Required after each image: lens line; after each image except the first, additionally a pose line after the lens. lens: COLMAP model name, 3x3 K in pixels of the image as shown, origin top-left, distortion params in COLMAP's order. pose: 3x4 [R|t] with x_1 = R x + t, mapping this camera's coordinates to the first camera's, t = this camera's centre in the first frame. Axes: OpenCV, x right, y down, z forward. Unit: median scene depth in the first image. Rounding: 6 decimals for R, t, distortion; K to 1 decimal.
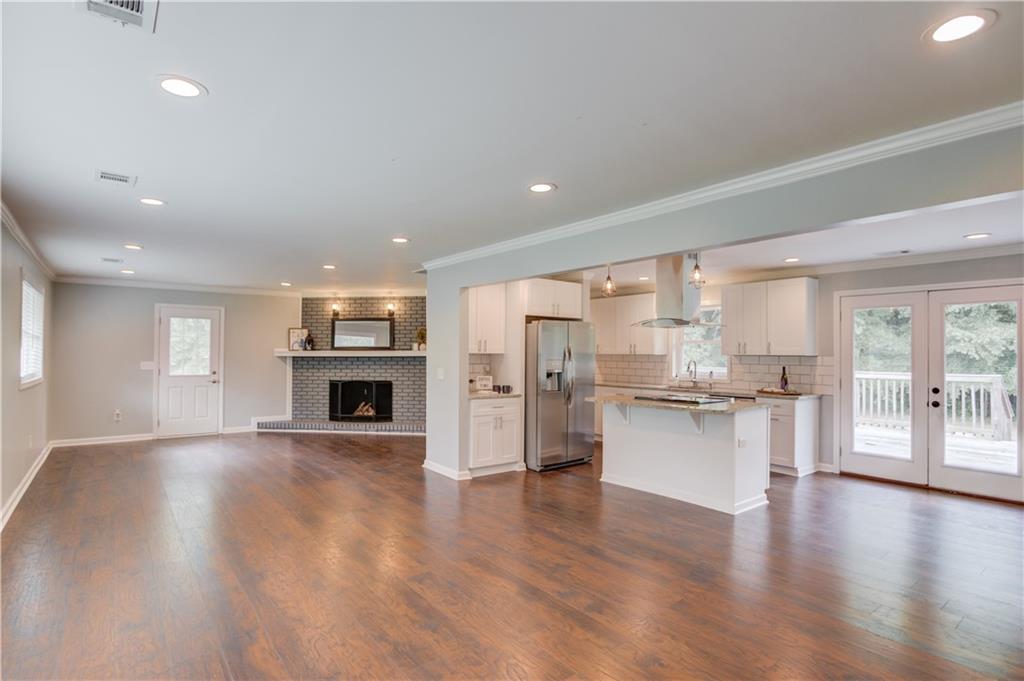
lens RADIAL K [[509.8, 0, 529.0], [0, 509.8, 347.4], [0, 0, 1]] dist [-0.008687, 0.000294]
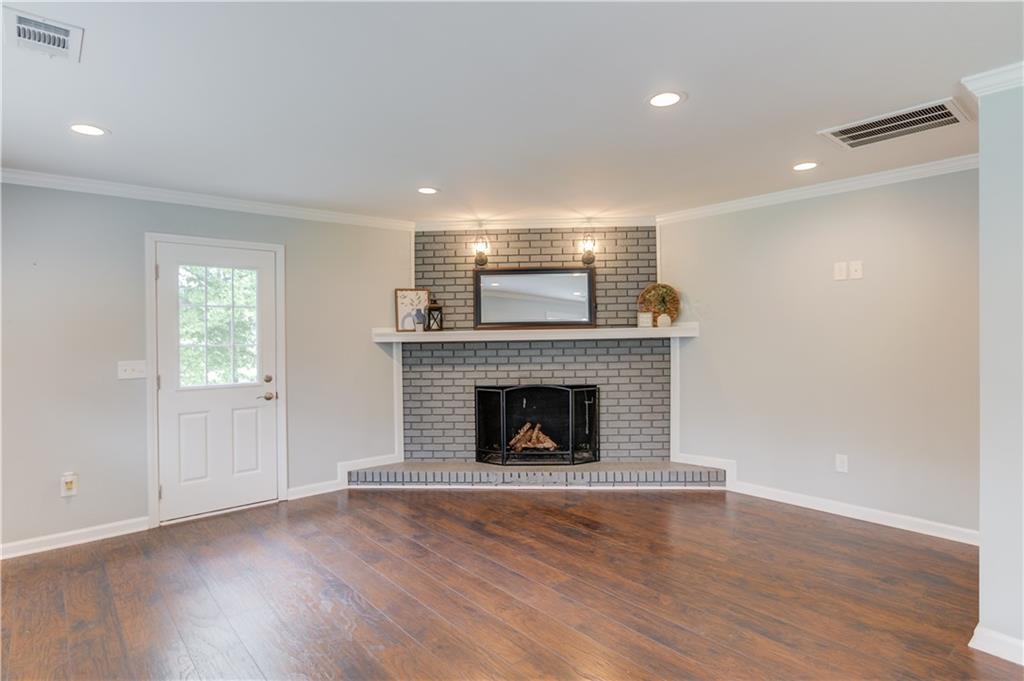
lens RADIAL K [[510.3, 0, 508.6], [0, 510.3, 337.0], [0, 0, 1]] dist [-0.017838, 0.004318]
pose [[0.998712, -0.017668, 0.047567, -0.382228], [0.016570, 0.999589, 0.023382, 0.001607], [-0.047961, -0.022564, 0.998594, 0.466760]]
